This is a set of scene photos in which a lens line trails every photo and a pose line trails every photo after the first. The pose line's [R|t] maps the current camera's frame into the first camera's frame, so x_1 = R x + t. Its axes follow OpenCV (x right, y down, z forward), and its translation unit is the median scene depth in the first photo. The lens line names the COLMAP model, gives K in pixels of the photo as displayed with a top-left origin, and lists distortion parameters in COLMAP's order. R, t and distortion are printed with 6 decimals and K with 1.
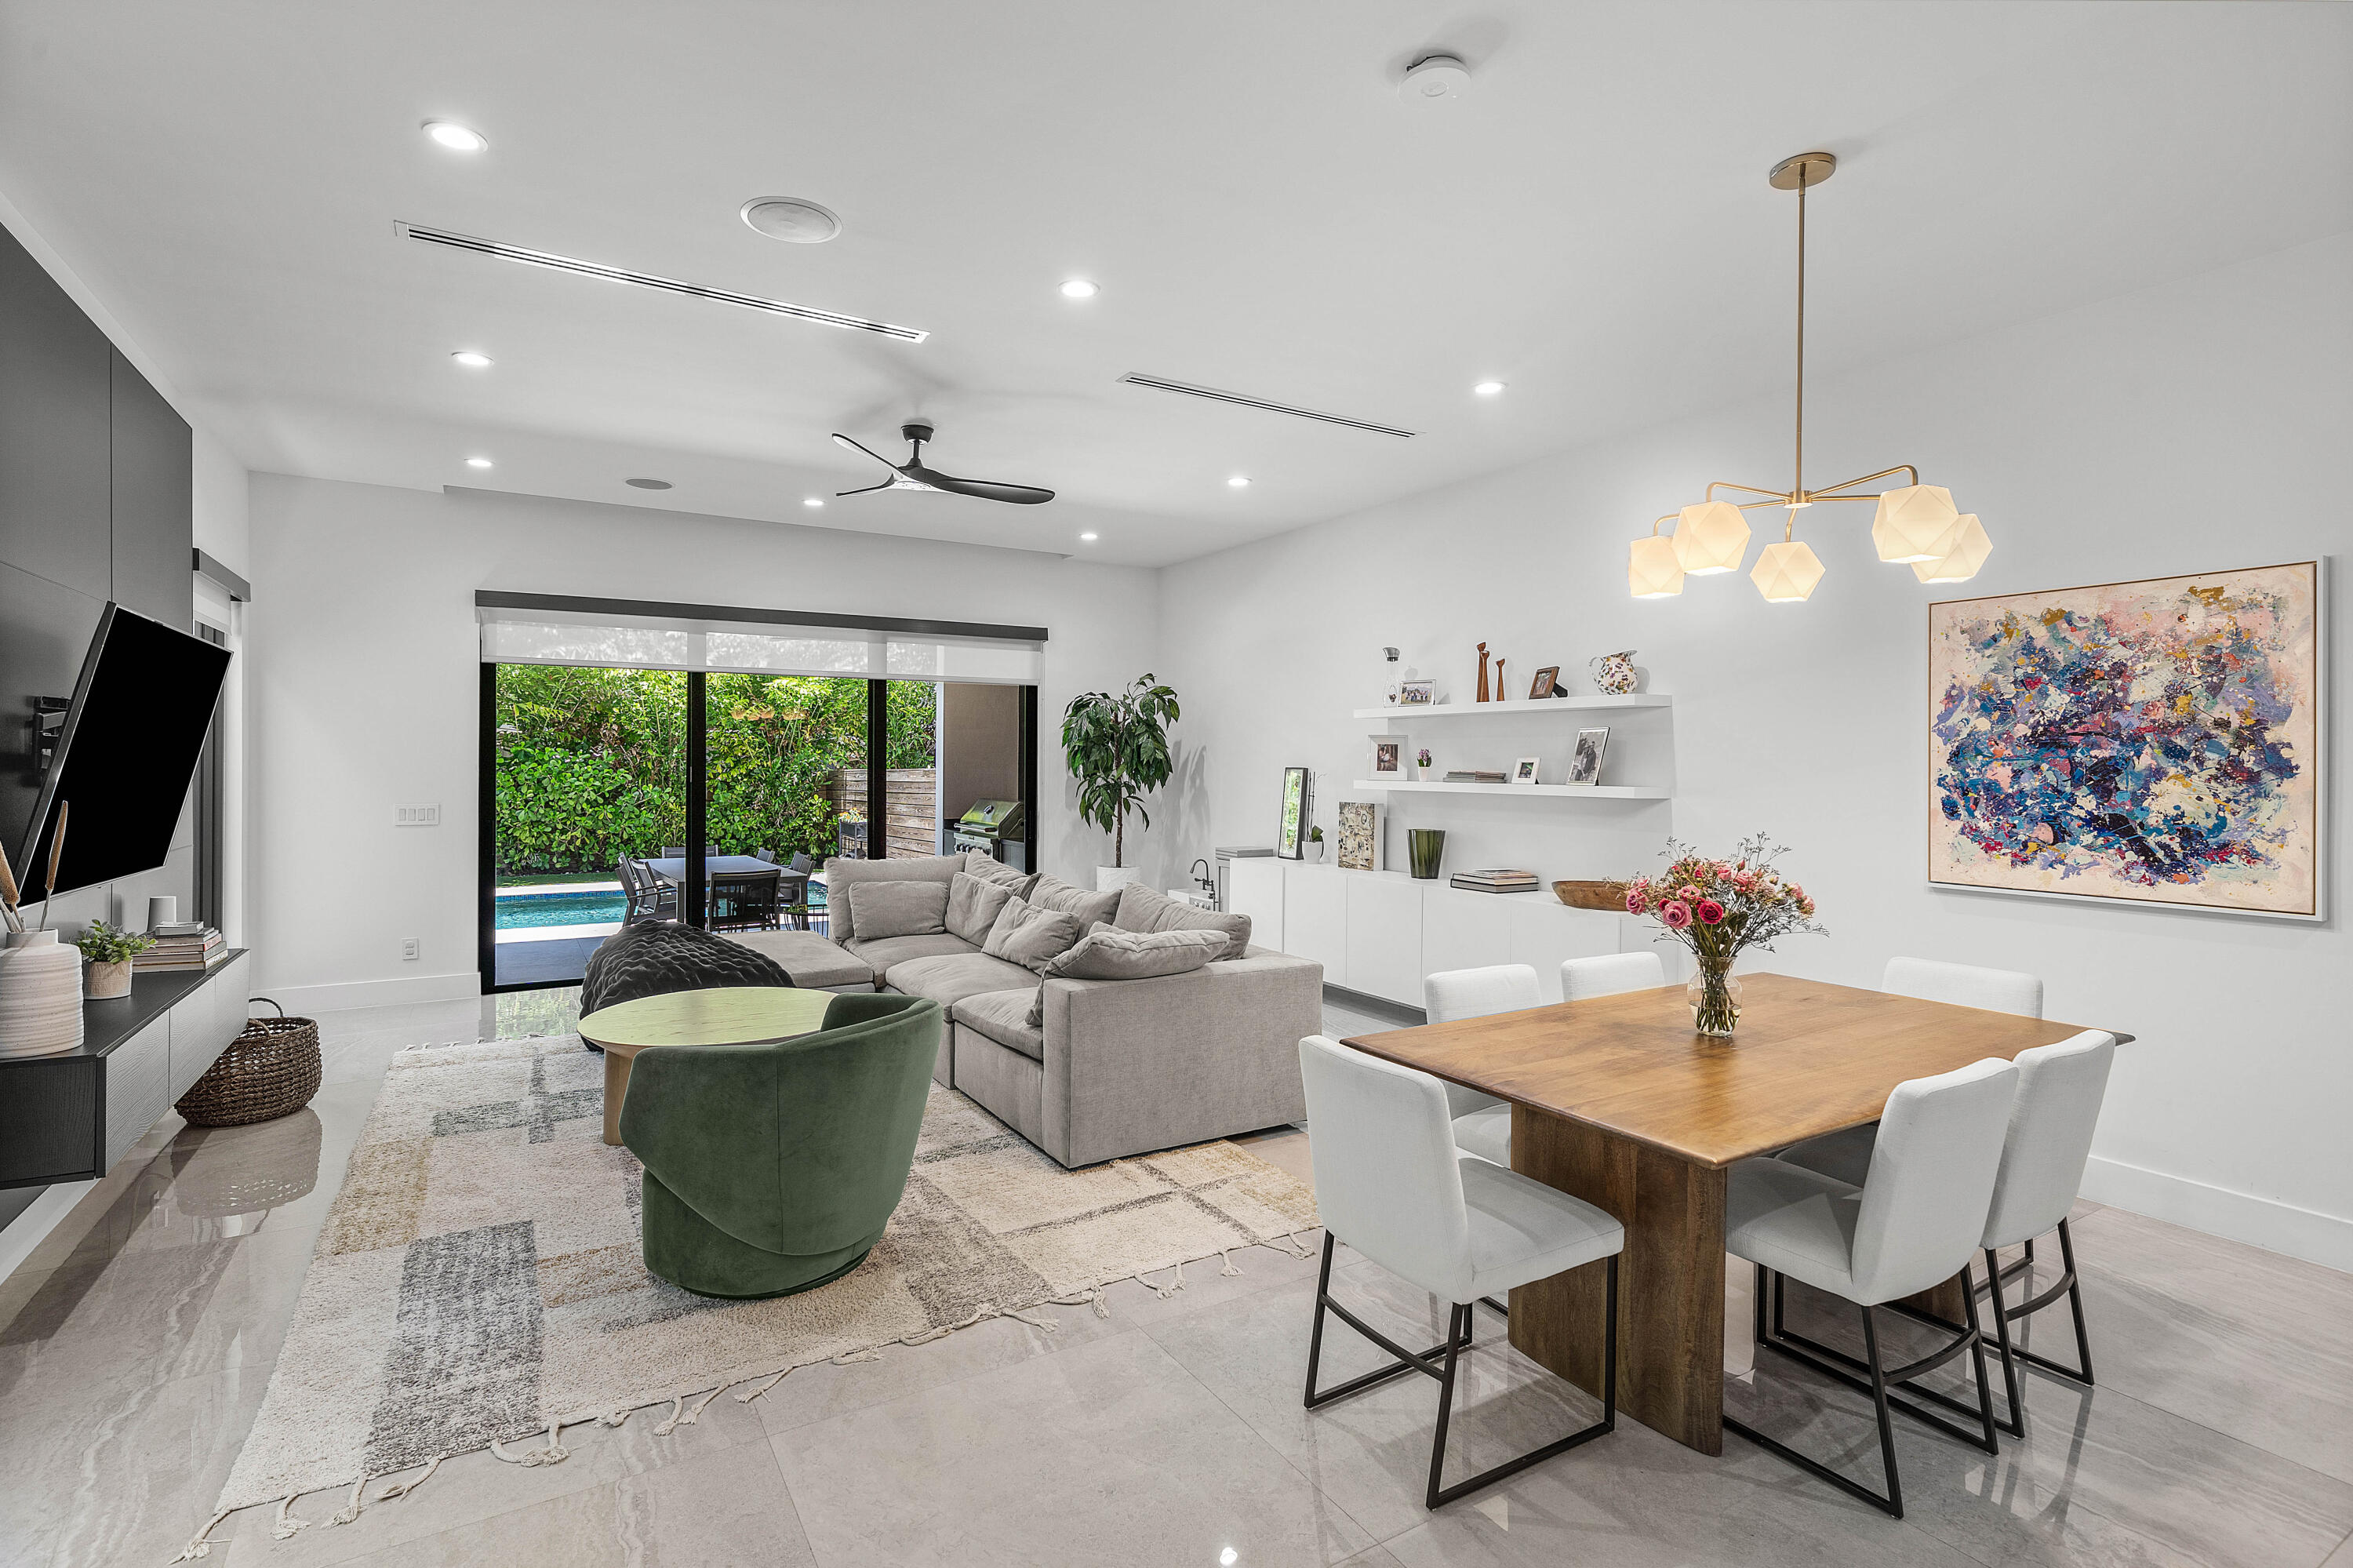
lens RADIAL K [[1113.6, 0, 1168.3], [0, 1113.6, 775.8], [0, 0, 1]] dist [0.003600, 0.000753]
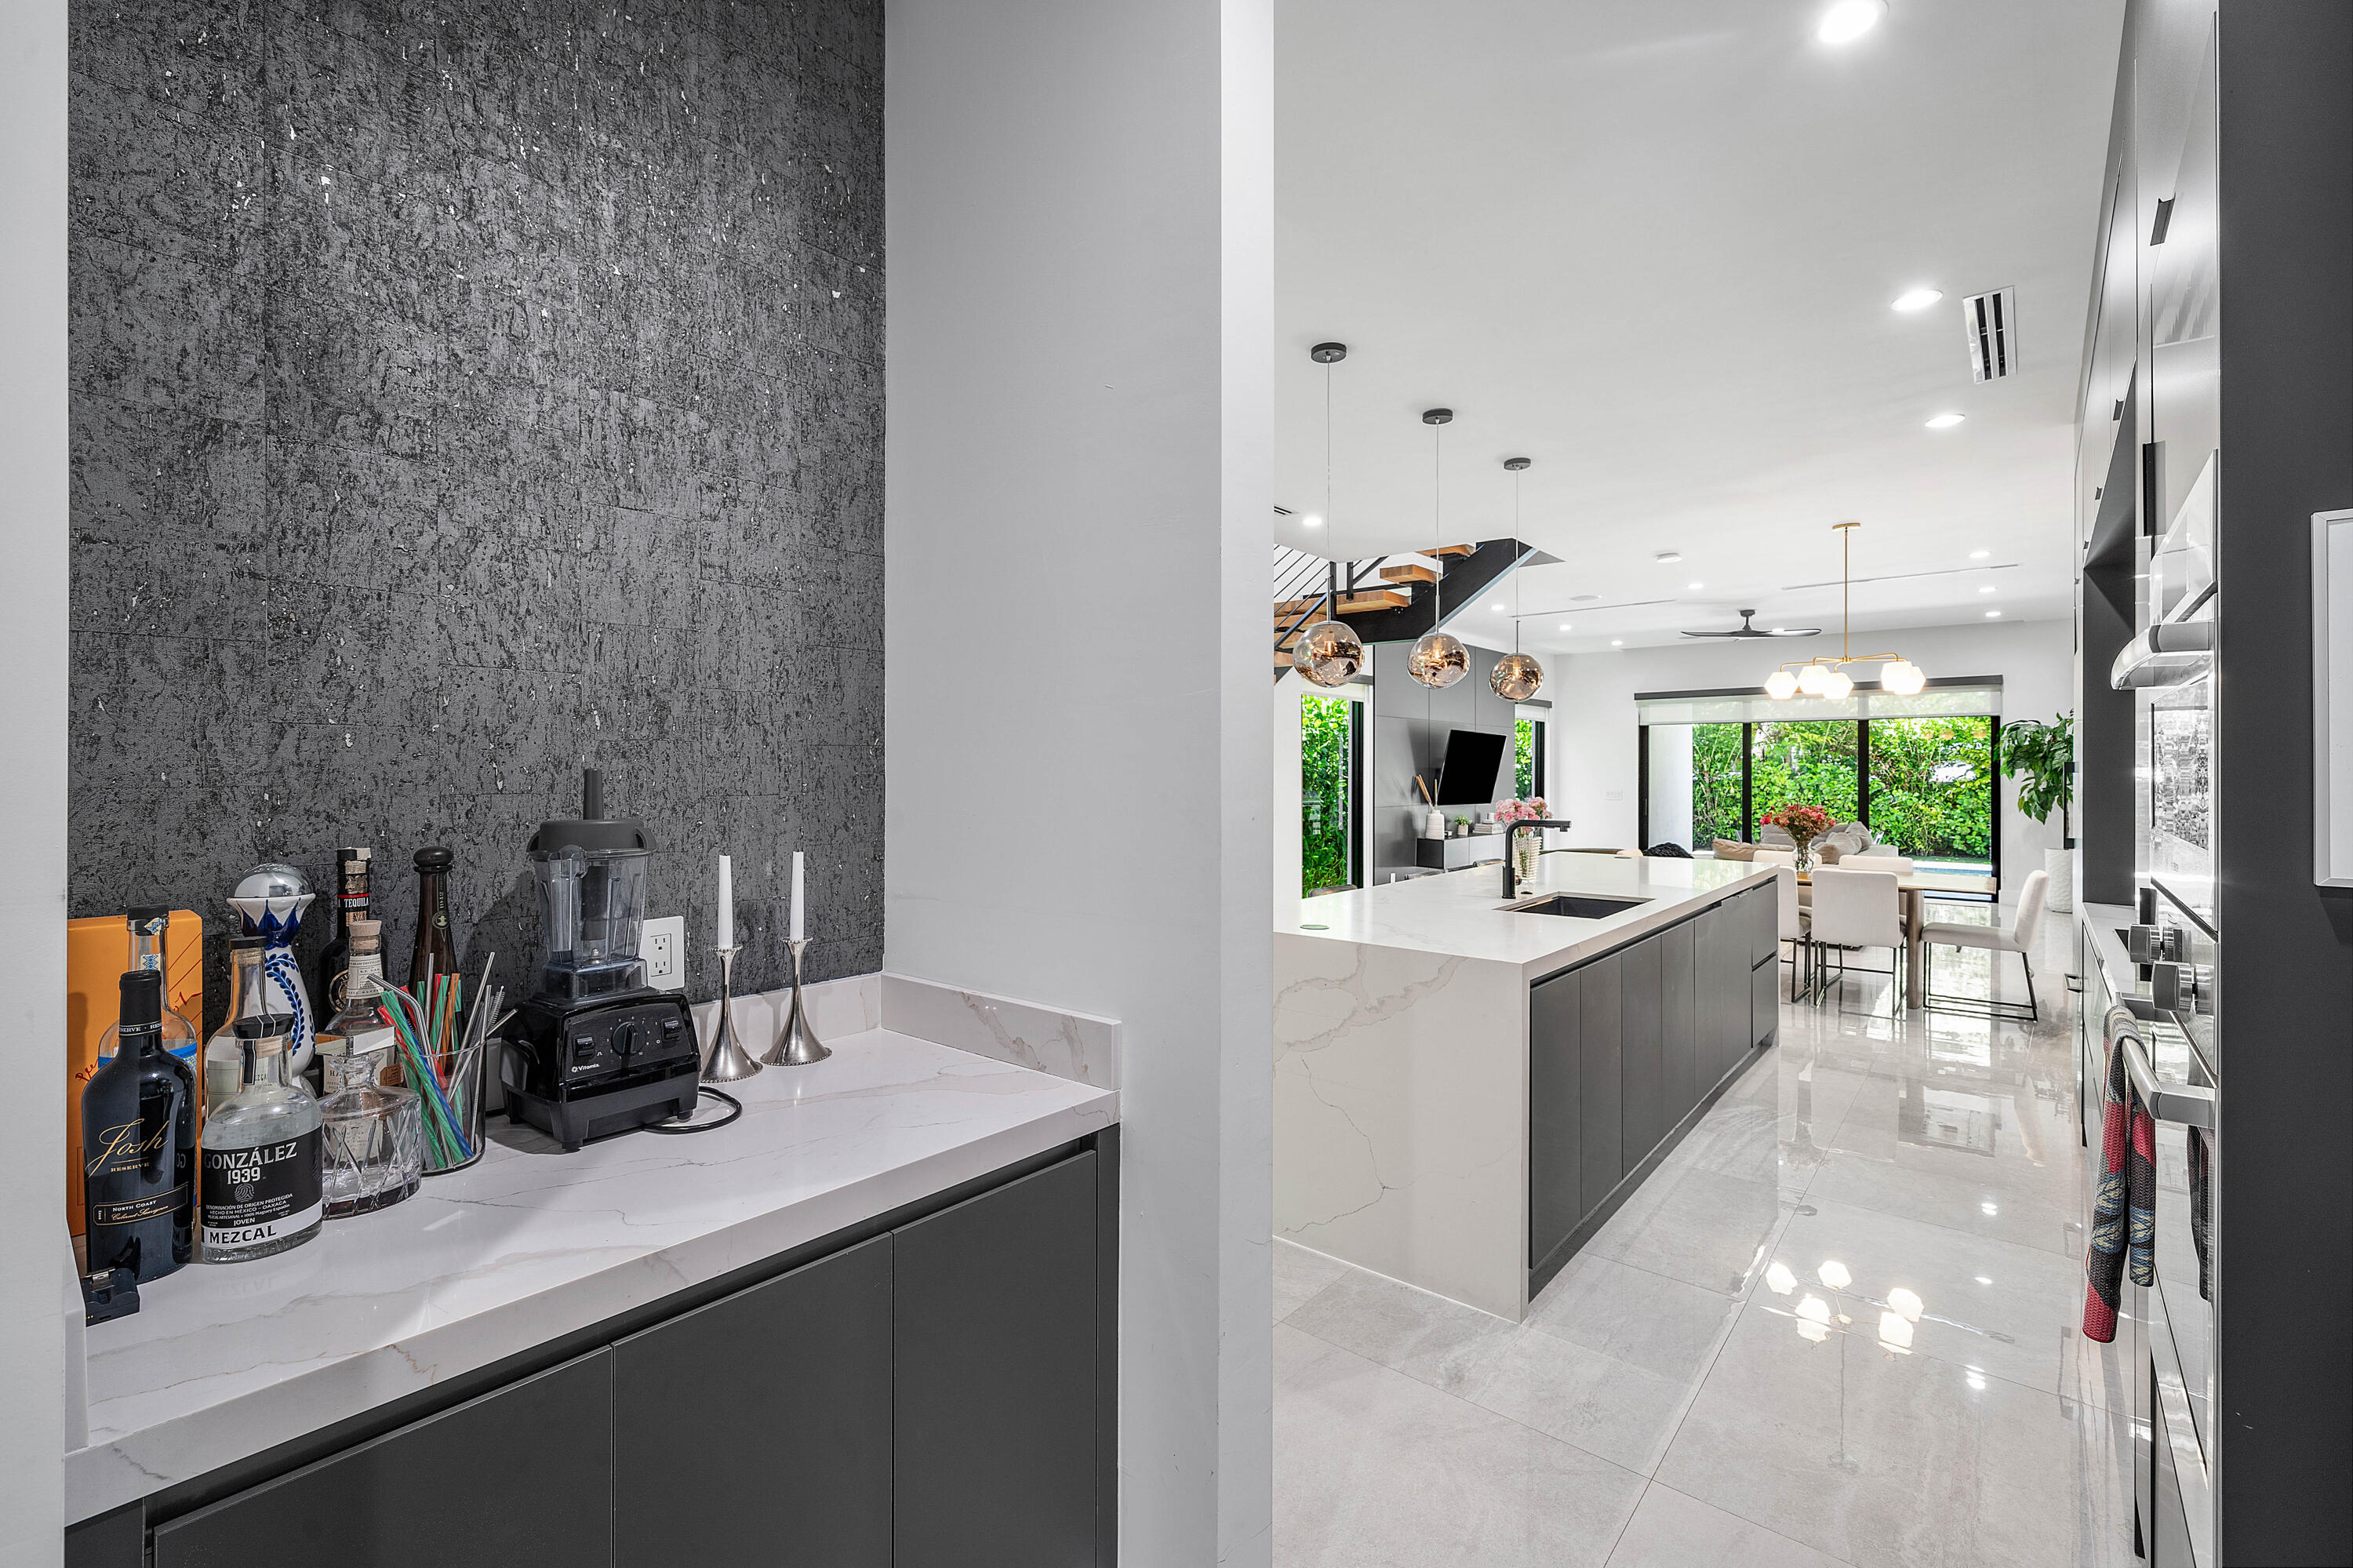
lens RADIAL K [[1015.8, 0, 1179.6], [0, 1015.8, 771.2], [0, 0, 1]] dist [-0.000308, -0.000299]
pose [[0.327563, -0.008796, -0.944788, 1.587197], [-0.009120, 0.999881, -0.012471, 0.033854], [0.944785, 0.012702, 0.327444, -0.827243]]
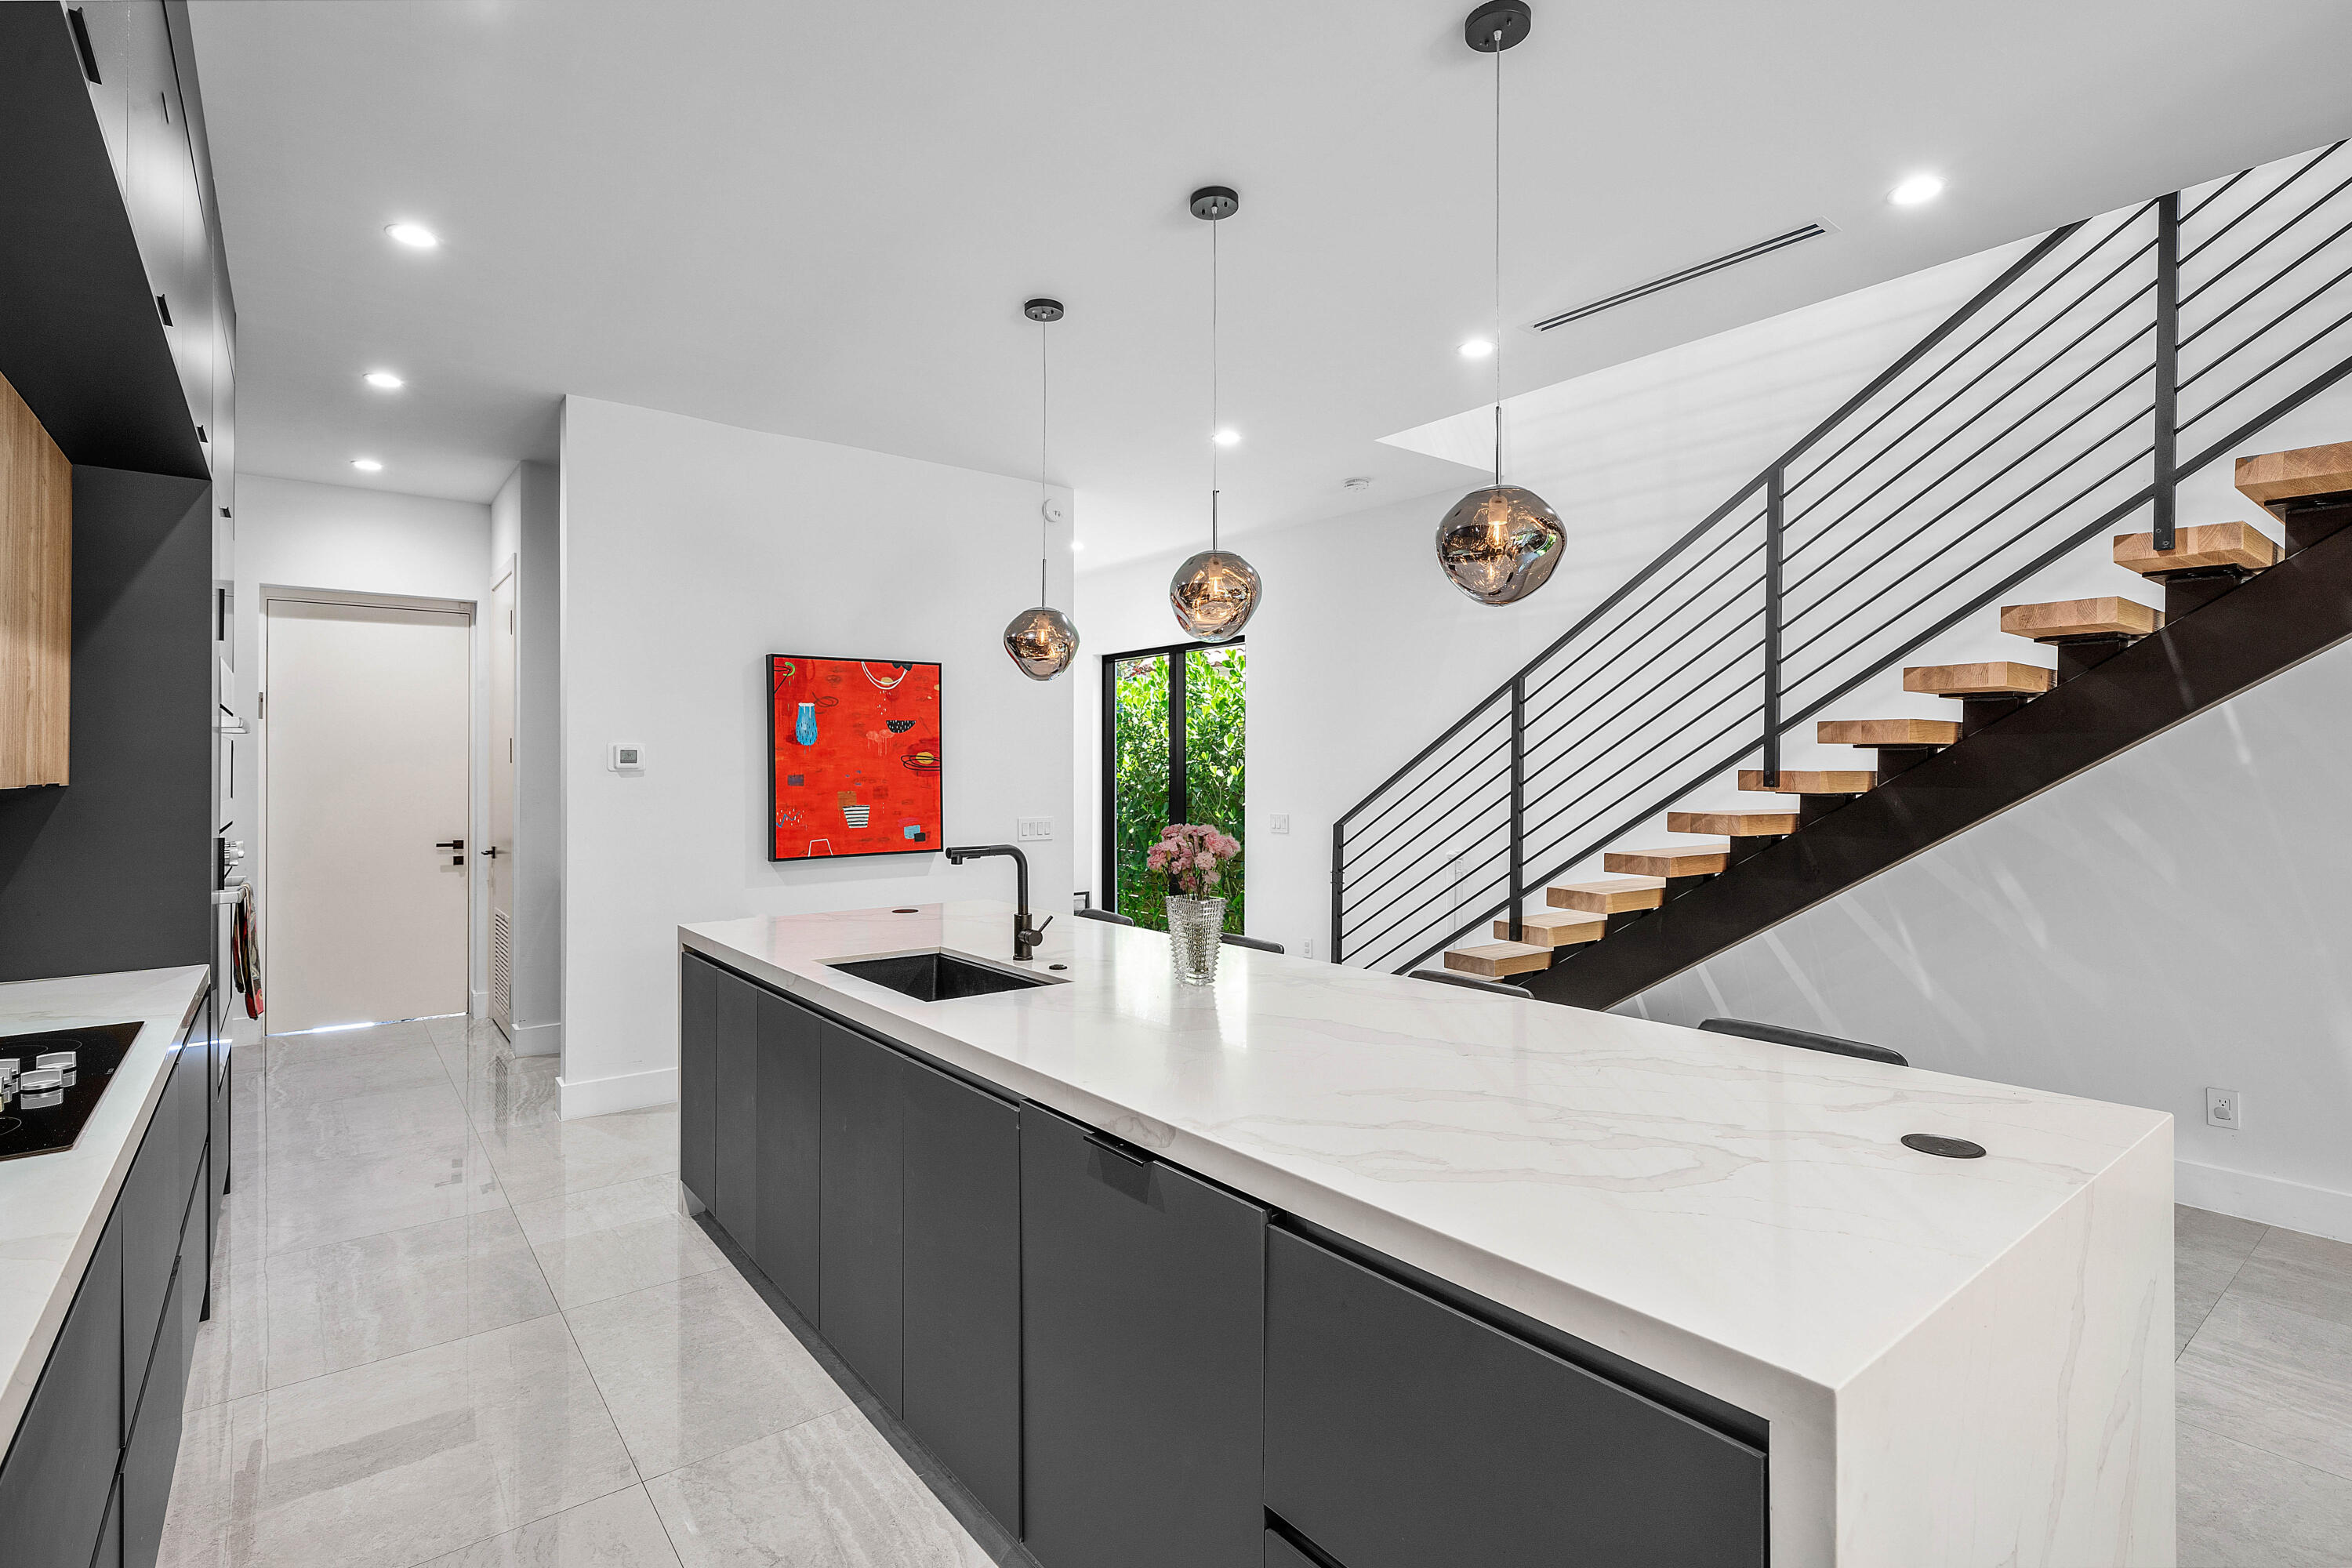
lens RADIAL K [[1113.1, 0, 1167.8], [0, 1113.1, 775.8], [0, 0, 1]] dist [0.003600, 0.000753]
pose [[-0.992102, -0.007602, -0.125202, 0.755859], [-0.010007, 0.999777, 0.018586, 0.002399], [0.125033, 0.019693, -0.991957, 0.547332]]
